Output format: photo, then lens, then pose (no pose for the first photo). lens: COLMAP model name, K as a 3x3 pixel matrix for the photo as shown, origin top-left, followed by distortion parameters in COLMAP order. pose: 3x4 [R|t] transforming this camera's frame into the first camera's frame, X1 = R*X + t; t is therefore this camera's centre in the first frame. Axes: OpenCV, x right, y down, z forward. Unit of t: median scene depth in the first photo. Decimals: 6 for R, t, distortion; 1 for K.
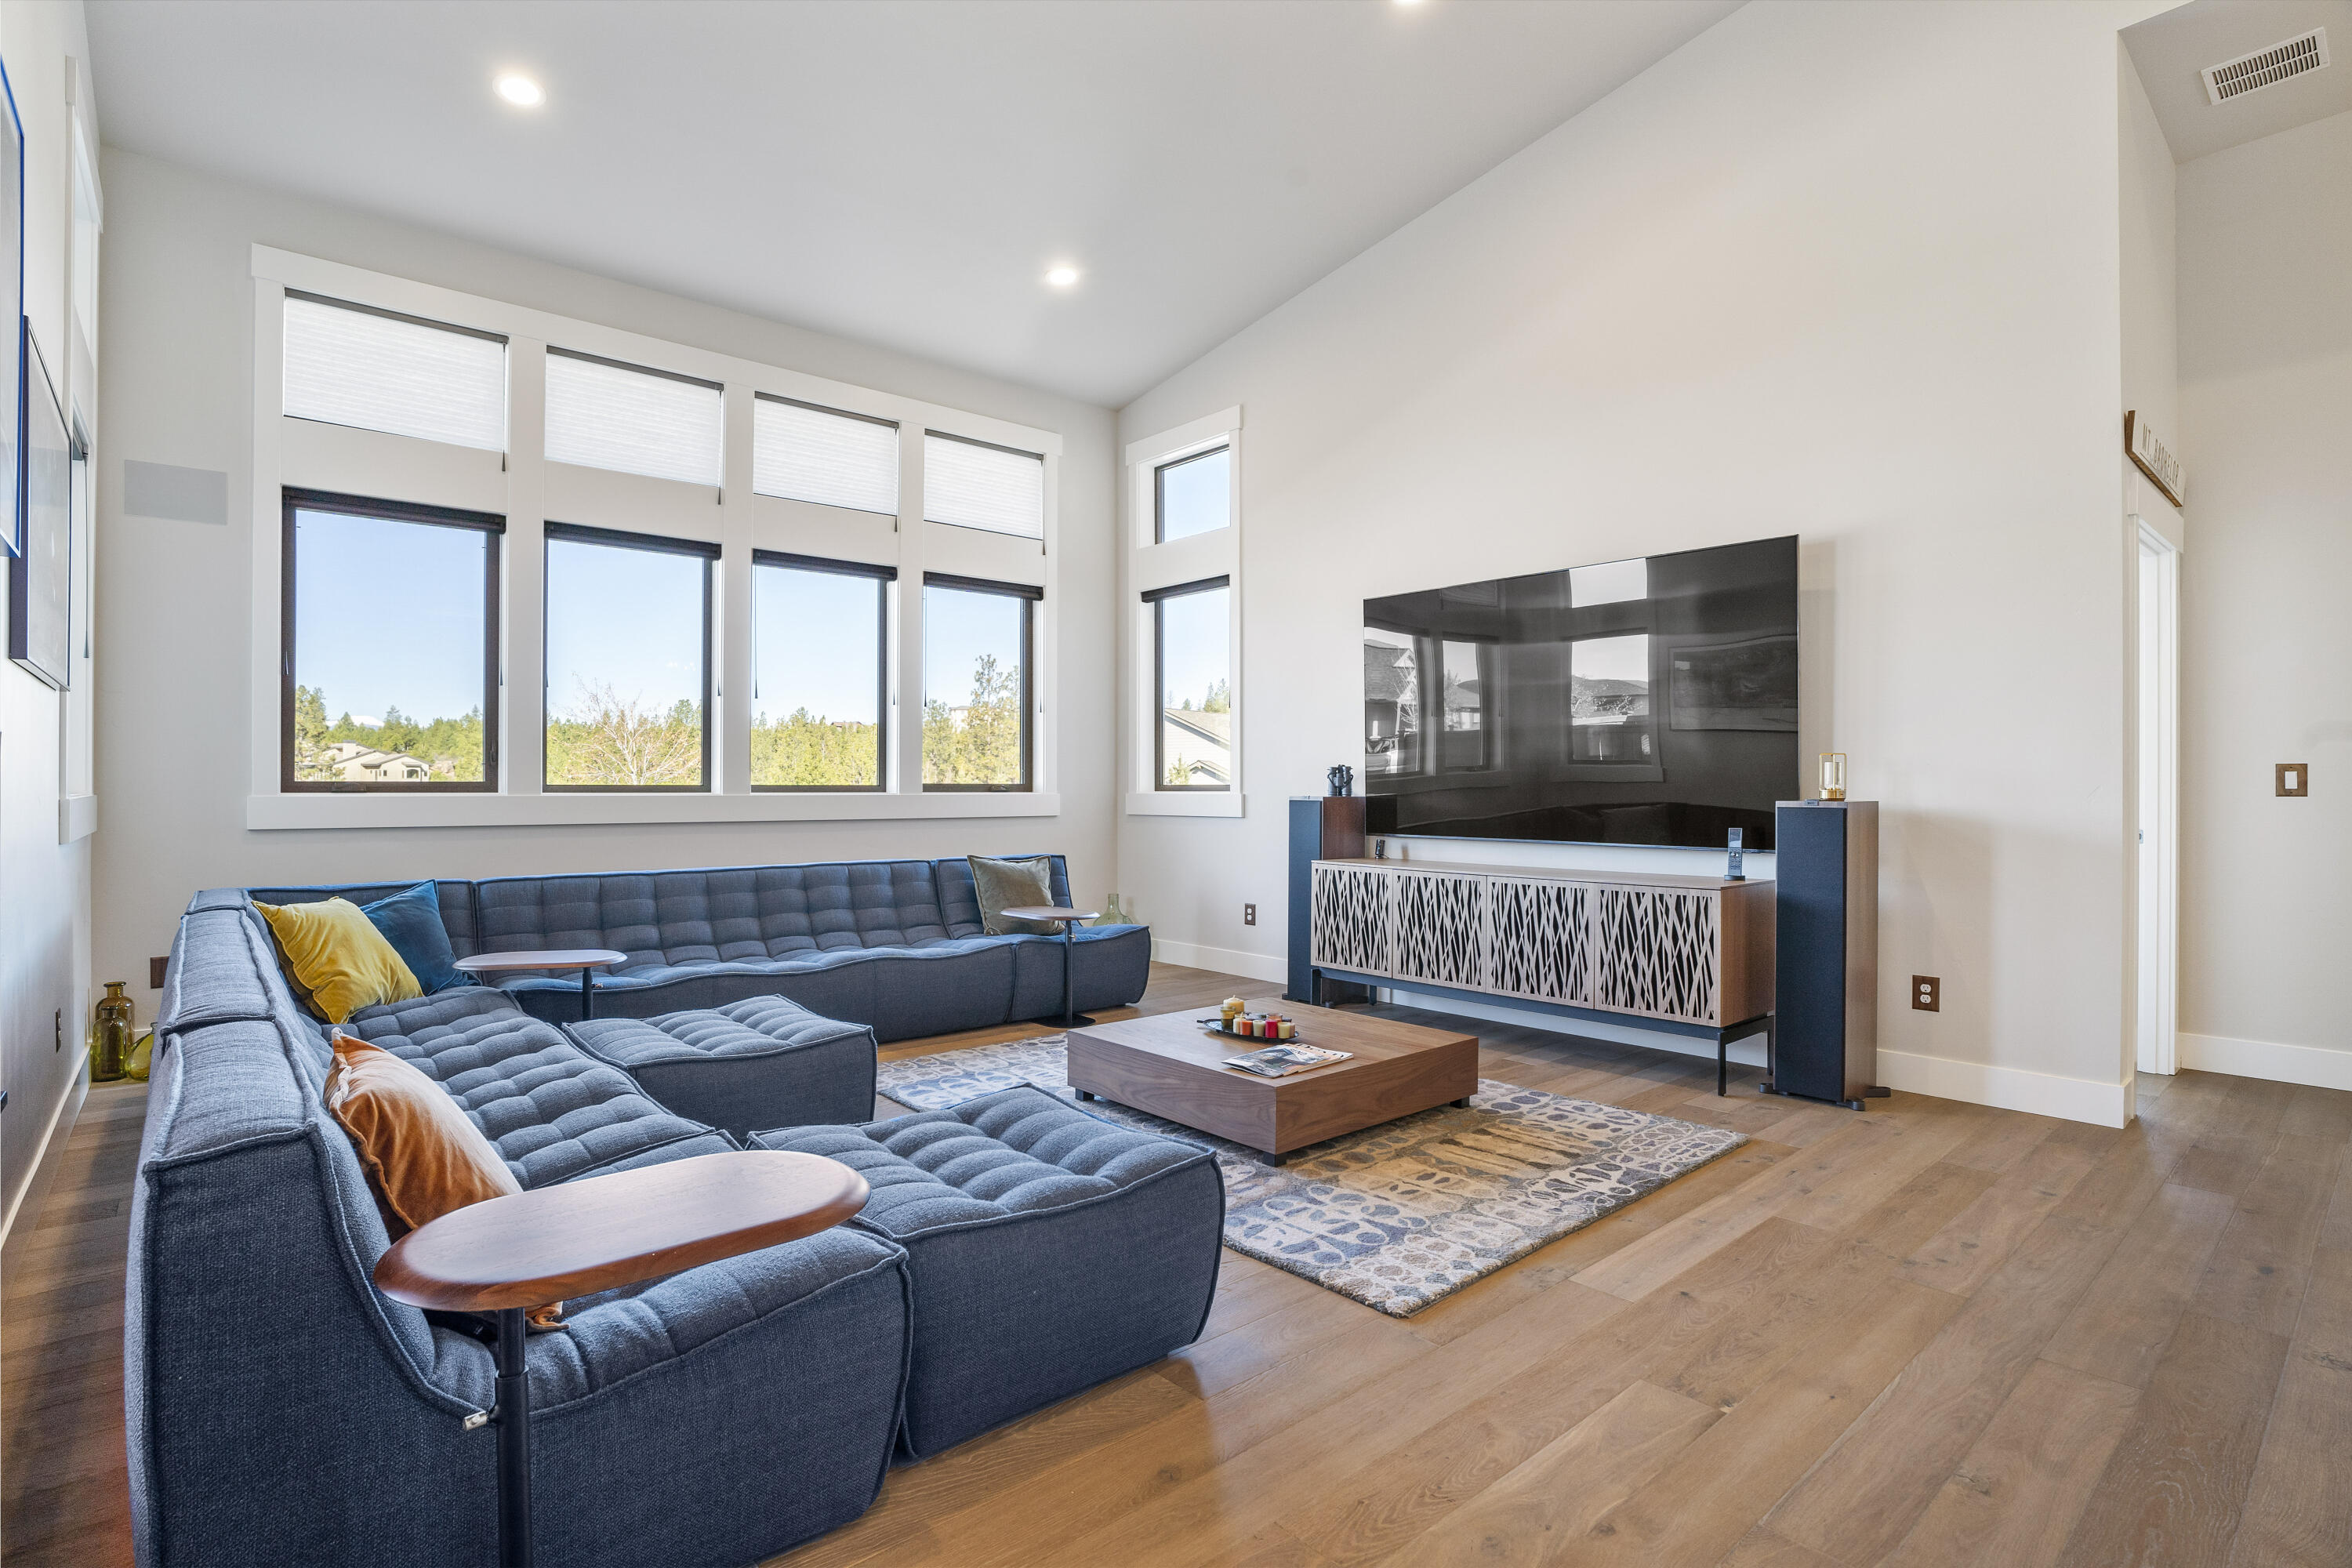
lens RADIAL K [[1142.6, 0, 1178.3], [0, 1142.6, 774.9], [0, 0, 1]] dist [-0.046033, 0.000849]
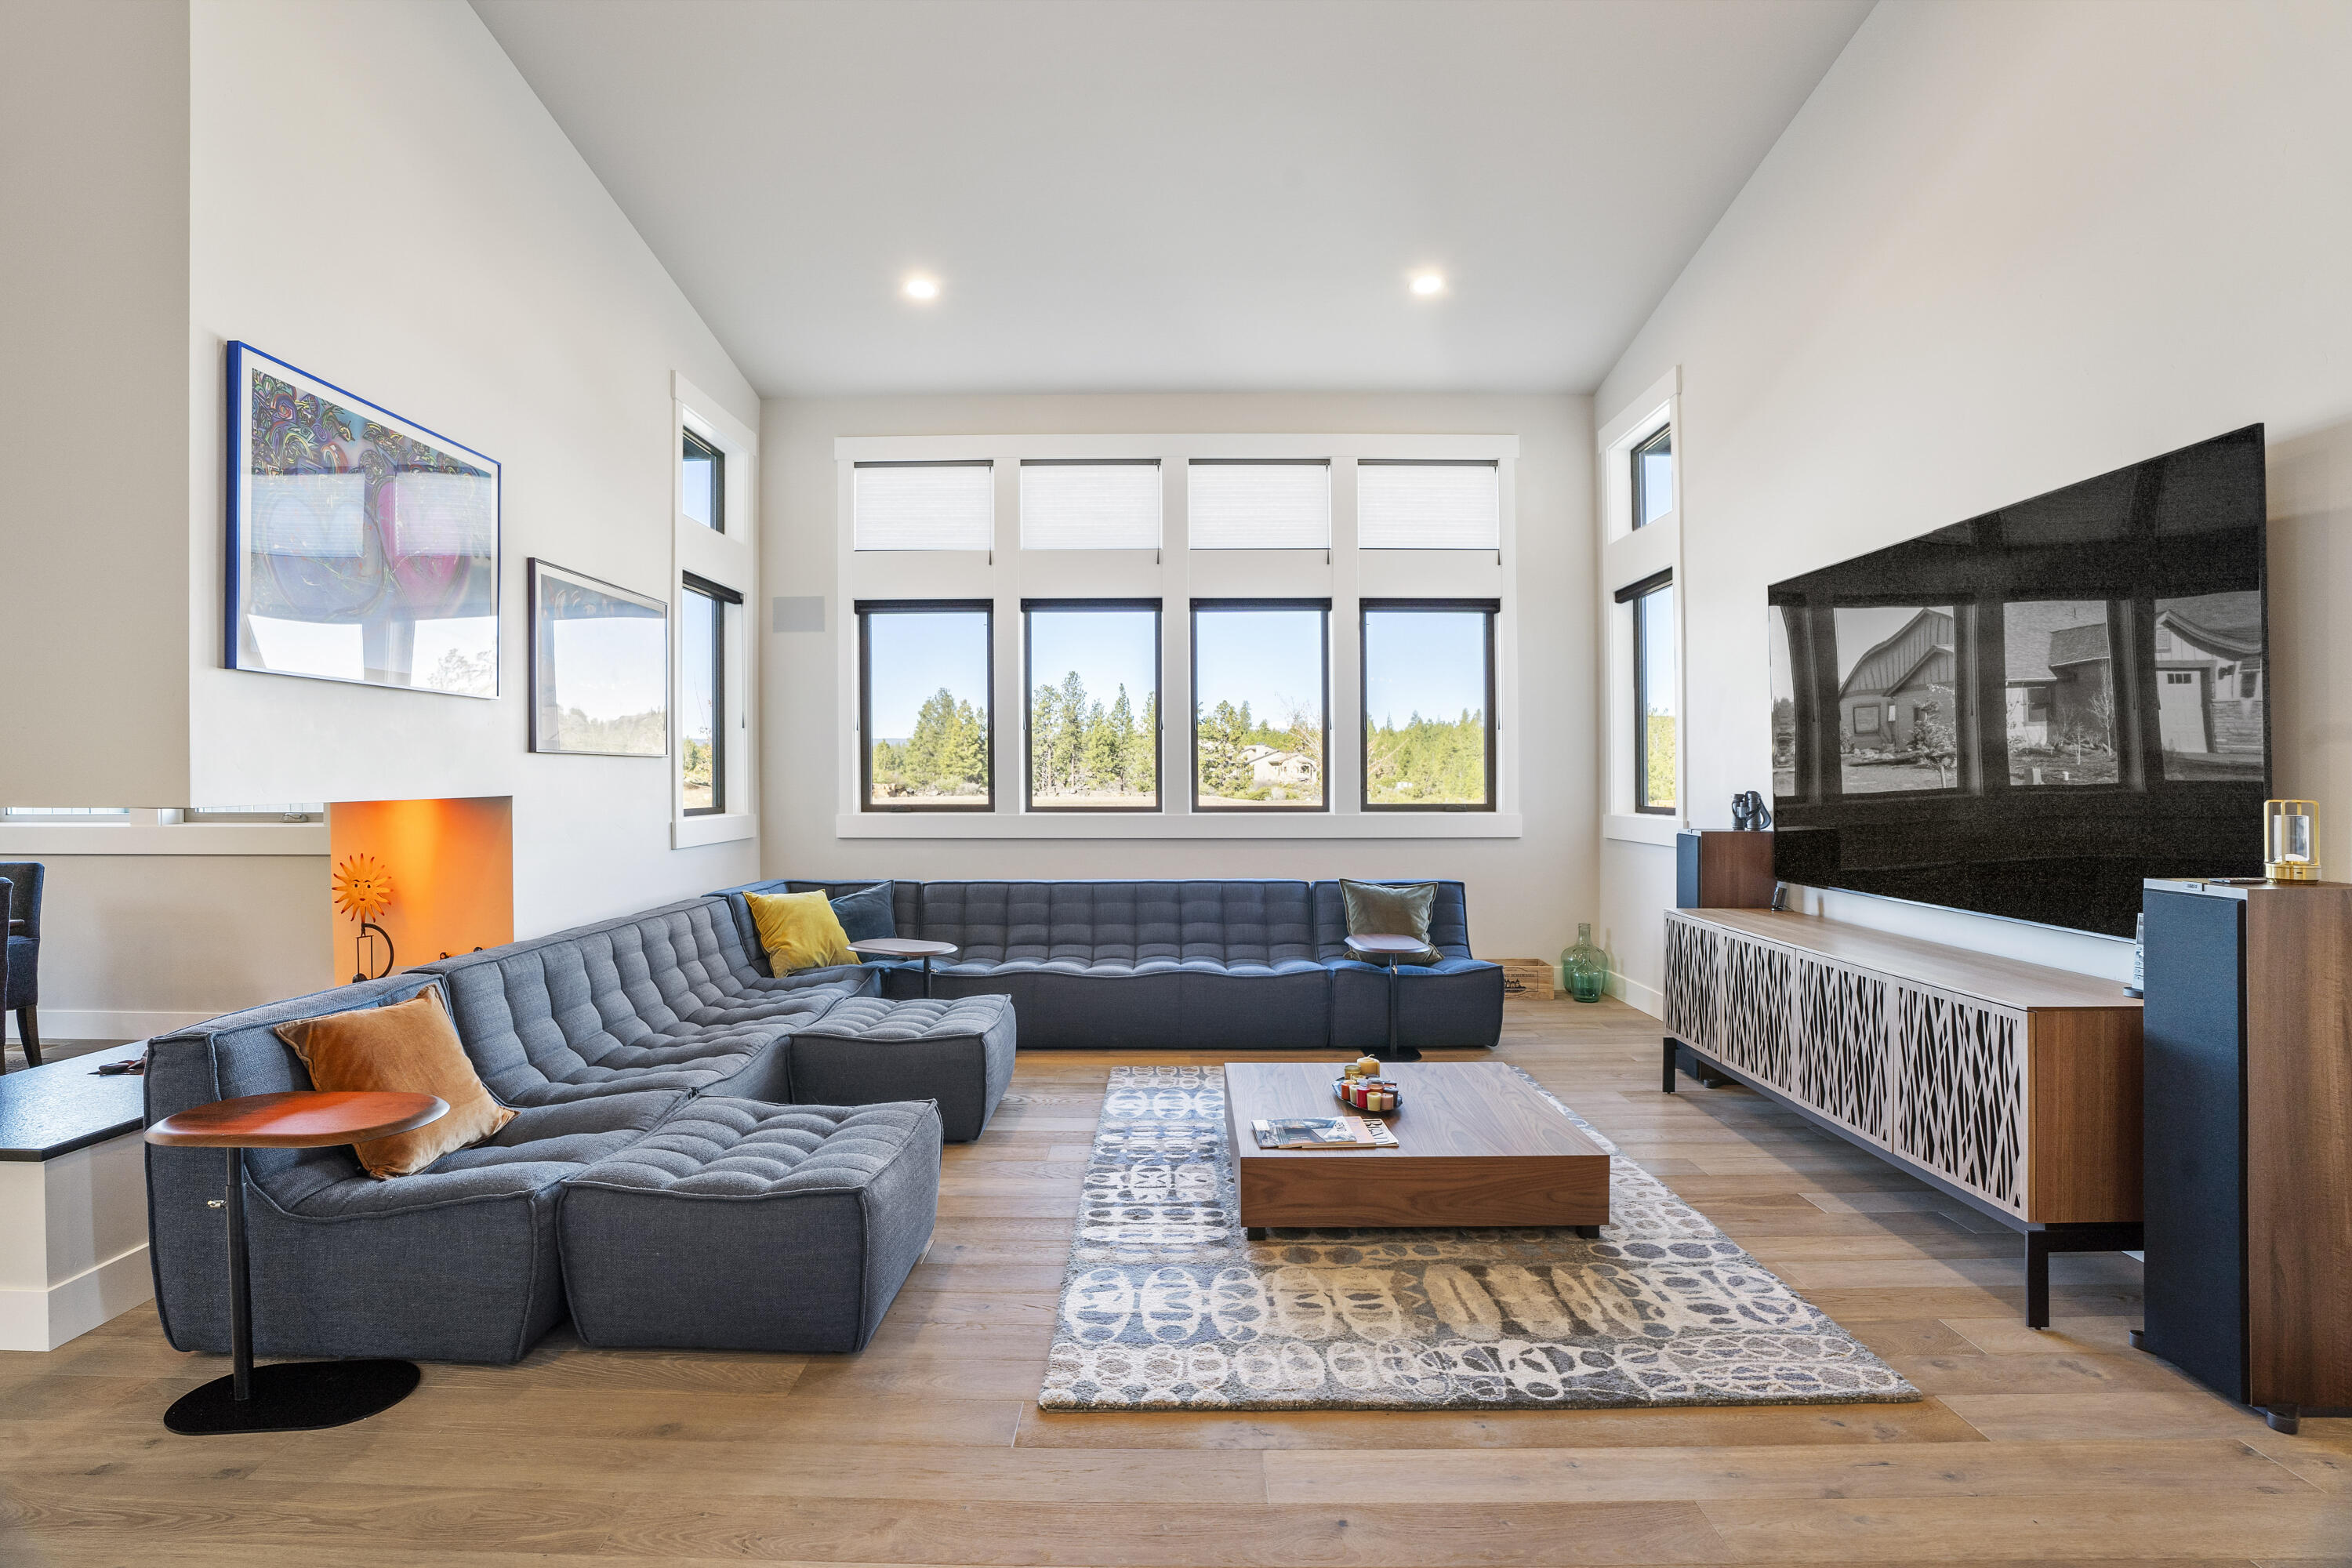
lens RADIAL K [[1113.9, 0, 1176.0], [0, 1113.9, 784.0], [0, 0, 1]] dist [-0.056996, 0.016329]
pose [[0.749239, 0.001289, -0.662298, 0.521394], [0.008481, 0.999897, 0.011540, -0.038984], [0.662245, -0.014263, 0.749151, 0.216705]]
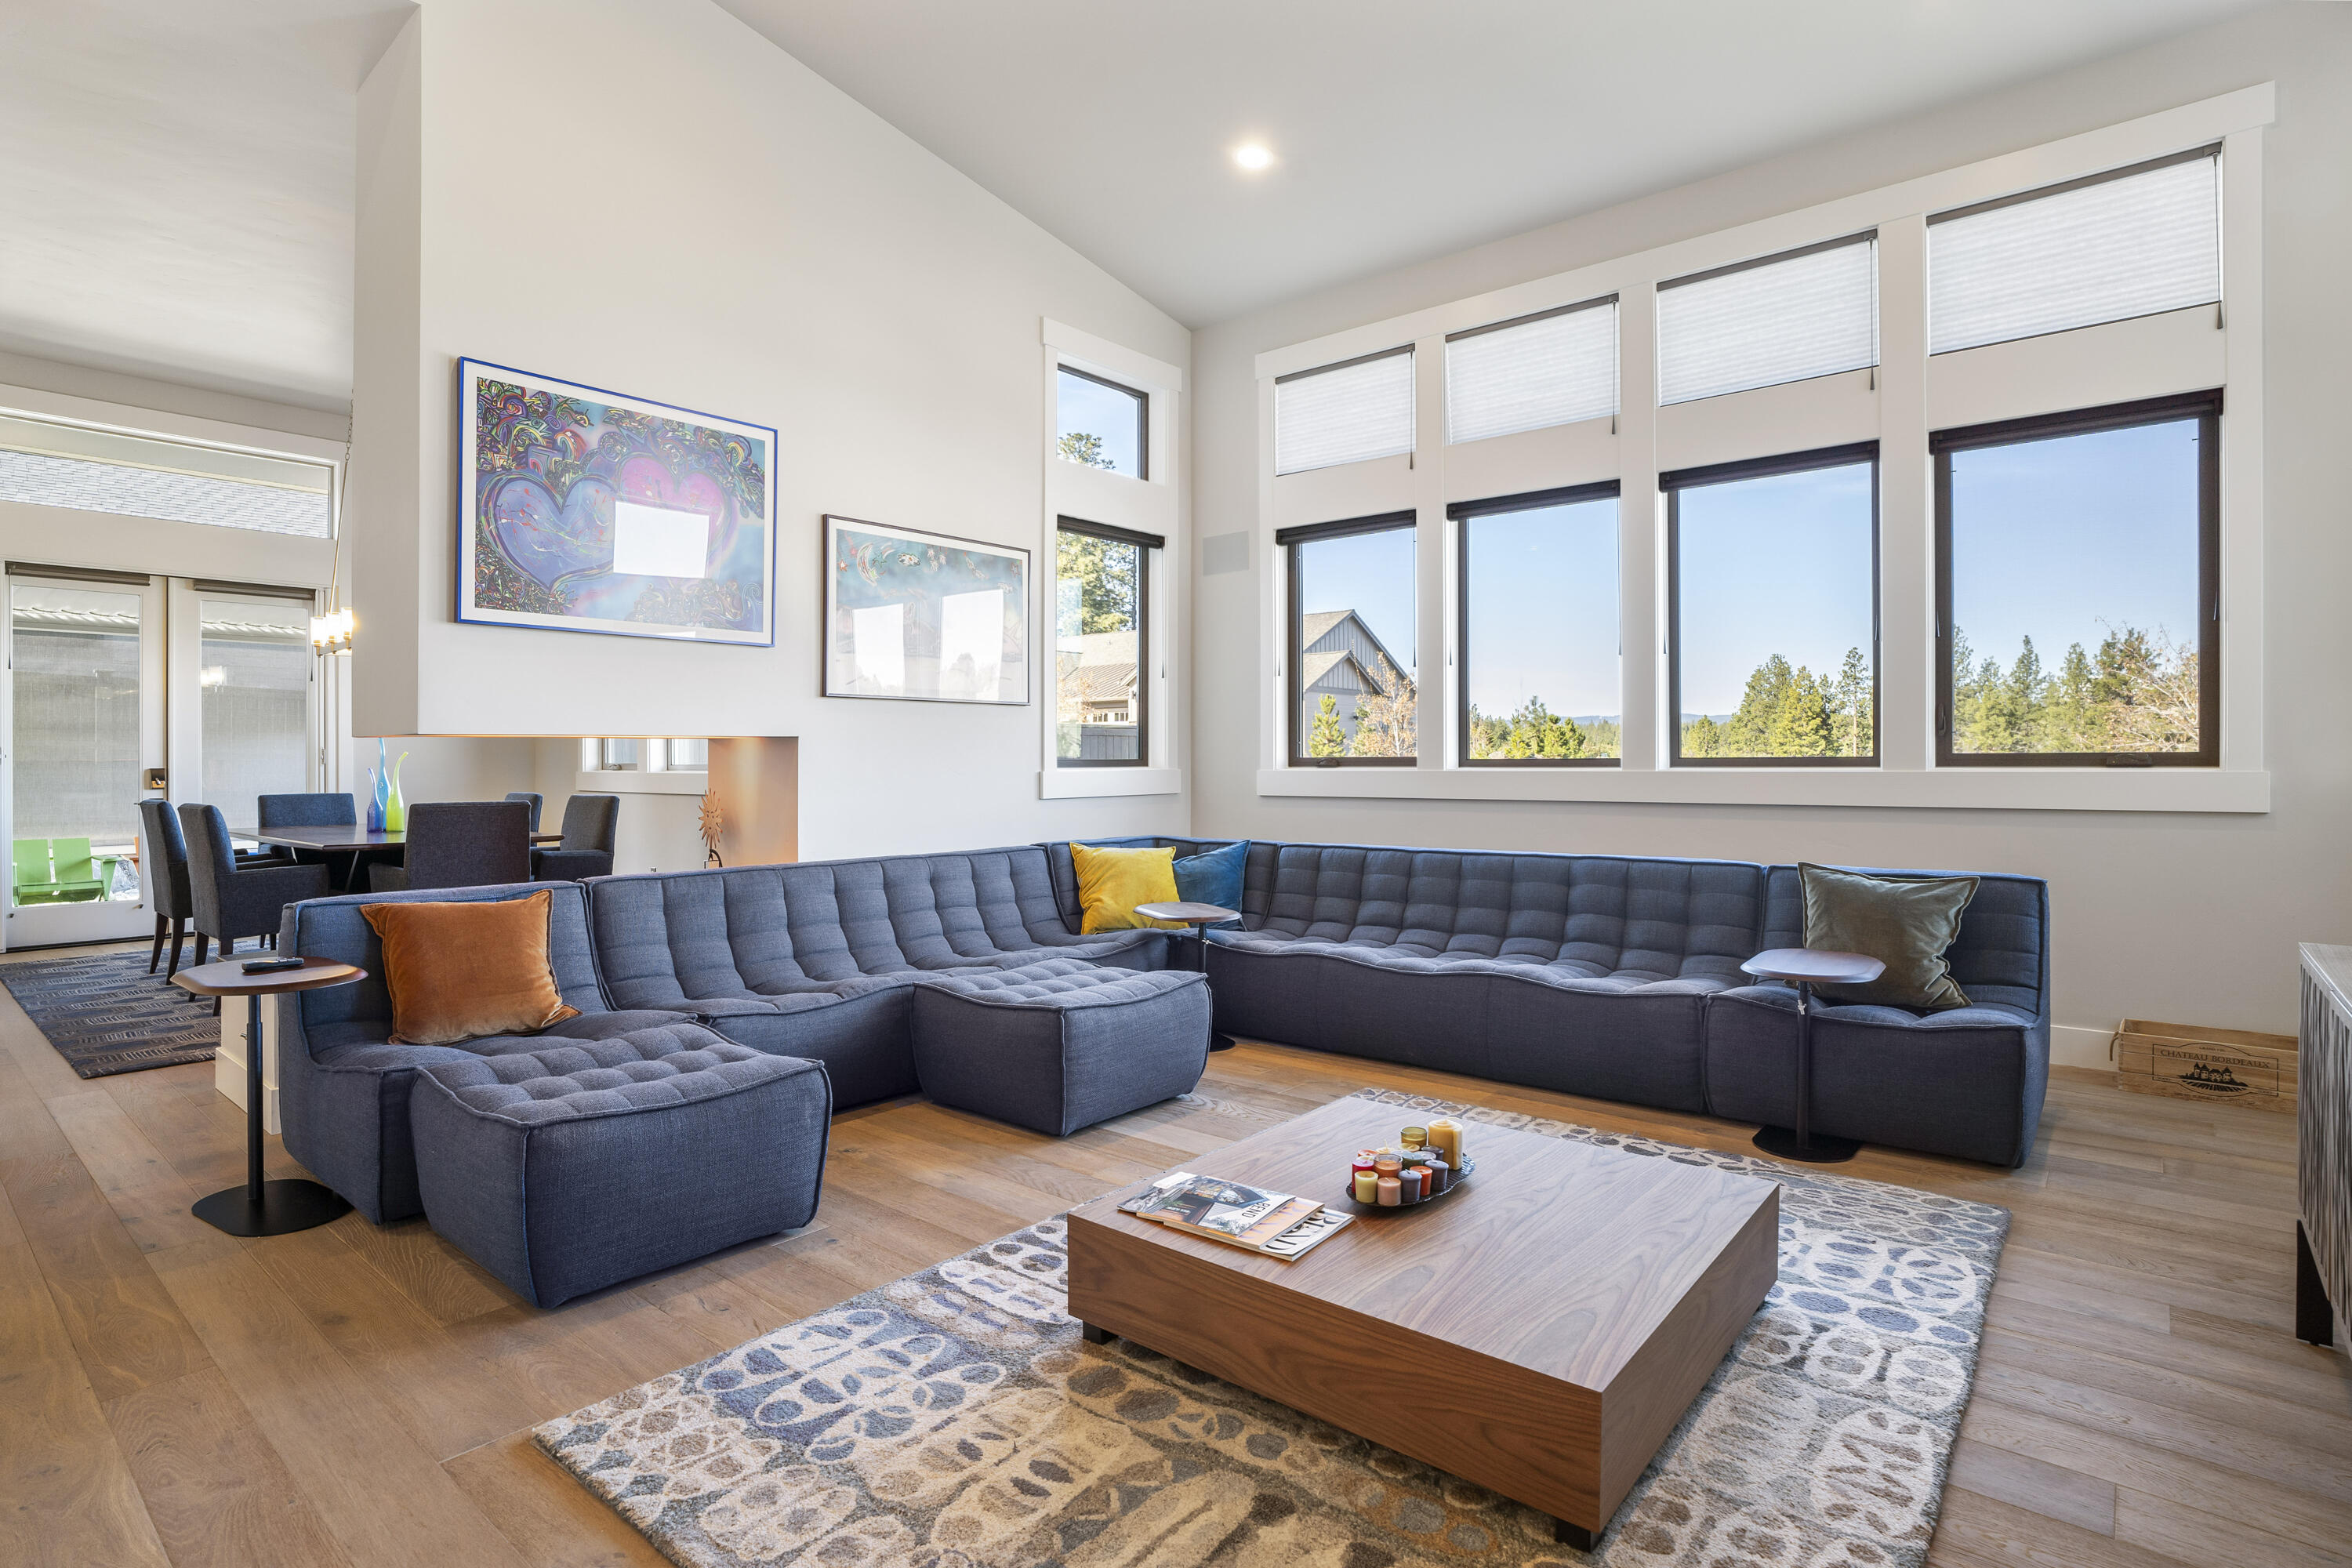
lens RADIAL K [[1183.1, 0, 1188.7], [0, 1183.1, 768.1], [0, 0, 1]] dist [-0.048608, 0.016035]
pose [[0.156310, 0.001874, -0.987706, 0.610926], [0.015051, 0.999878, 0.004279, 0.010189], [0.987593, -0.015535, 0.156263, 0.765629]]
